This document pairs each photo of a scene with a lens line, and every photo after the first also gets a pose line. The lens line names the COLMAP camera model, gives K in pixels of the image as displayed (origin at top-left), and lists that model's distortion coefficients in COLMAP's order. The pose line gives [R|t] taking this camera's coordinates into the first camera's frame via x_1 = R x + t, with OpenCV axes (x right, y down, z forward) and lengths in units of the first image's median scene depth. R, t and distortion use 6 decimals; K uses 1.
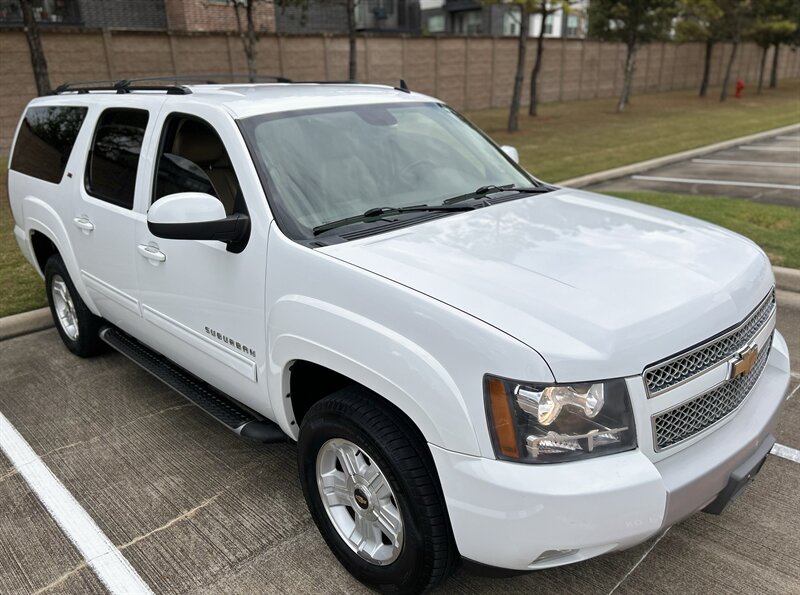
lens RADIAL K [[650.0, 0, 395.9], [0, 650.0, 300.0], [0, 0, 1]] dist [0.038908, -0.042670]
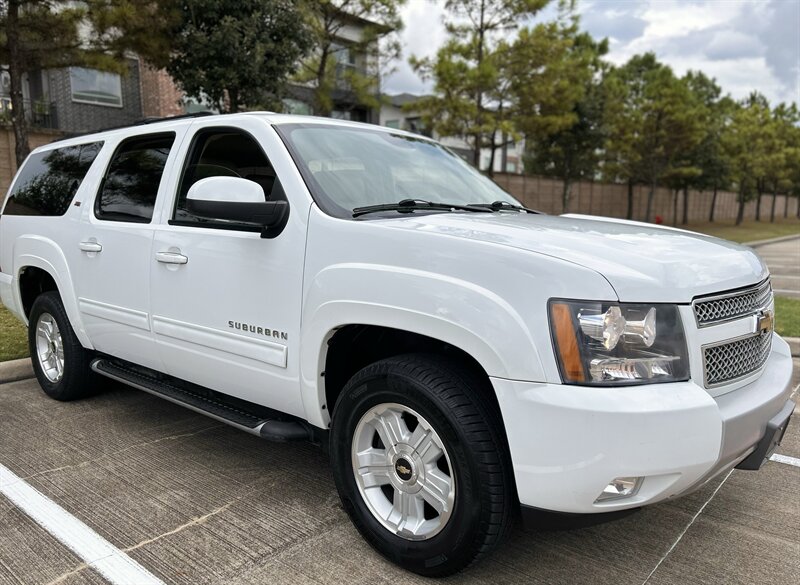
lens RADIAL K [[625.9, 0, 422.1], [0, 625.9, 293.0], [0, 0, 1]] dist [0.037293, -0.034360]
pose [[0.993431, 0.018382, 0.112944, -0.118589], [0.004202, 0.980486, -0.196543, 0.202070], [-0.114353, 0.195726, 0.973968, 0.034438]]
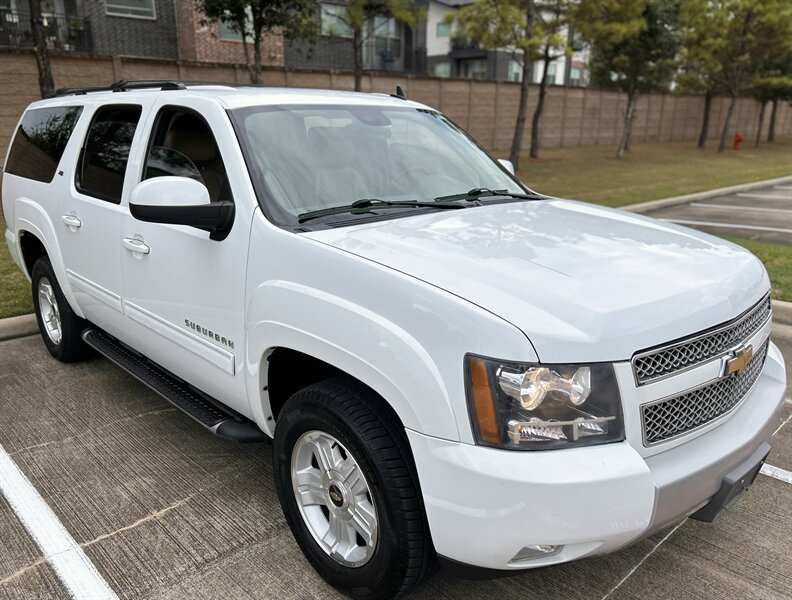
lens RADIAL K [[649.0, 0, 395.8], [0, 649.0, 305.0], [0, 0, 1]] dist [0.034521, -0.034866]
pose [[0.999411, 0.034290, 0.001363, 0.020362], [-0.034168, 0.997974, -0.053679, 0.065434], [-0.003201, 0.053601, 0.998557, 0.031925]]
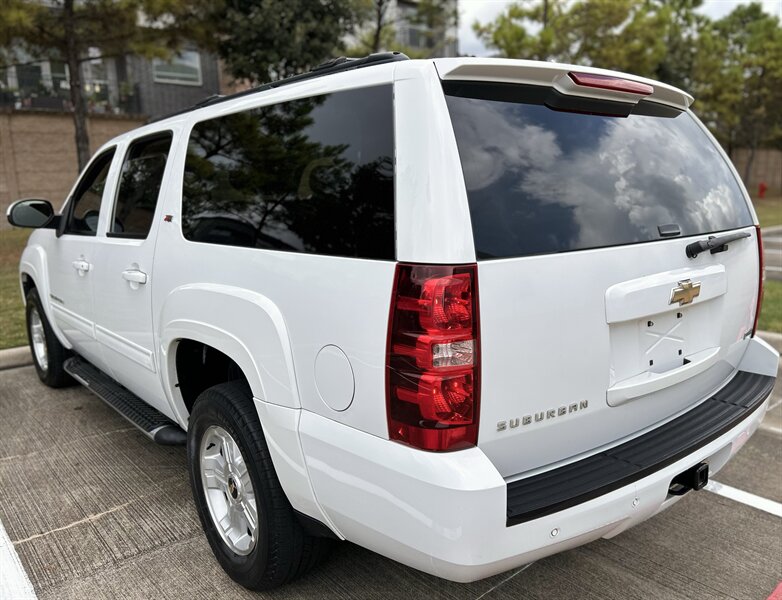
lens RADIAL K [[634.6, 0, 422.1], [0, 634.6, 300.1], [0, 0, 1]] dist [0.018530, -0.012522]
pose [[0.999313, 0.025247, -0.027120, 0.223803], [-0.028711, 0.990285, -0.136055, 0.122240], [0.023422, 0.136741, 0.990330, -0.010951]]
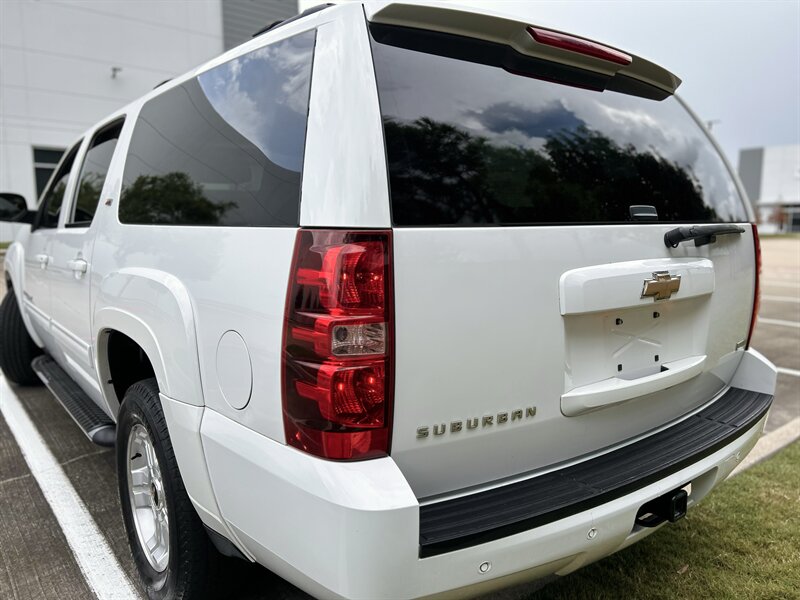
lens RADIAL K [[616.2, 0, 403.2], [0, 616.2, 299.1], [0, 0, 1]] dist [0.015293, -0.023992]
pose [[0.995872, 0.053120, -0.073602, 0.290633], [-0.065049, 0.983199, -0.170552, 0.135313], [0.063306, 0.174636, 0.982596, 0.098458]]
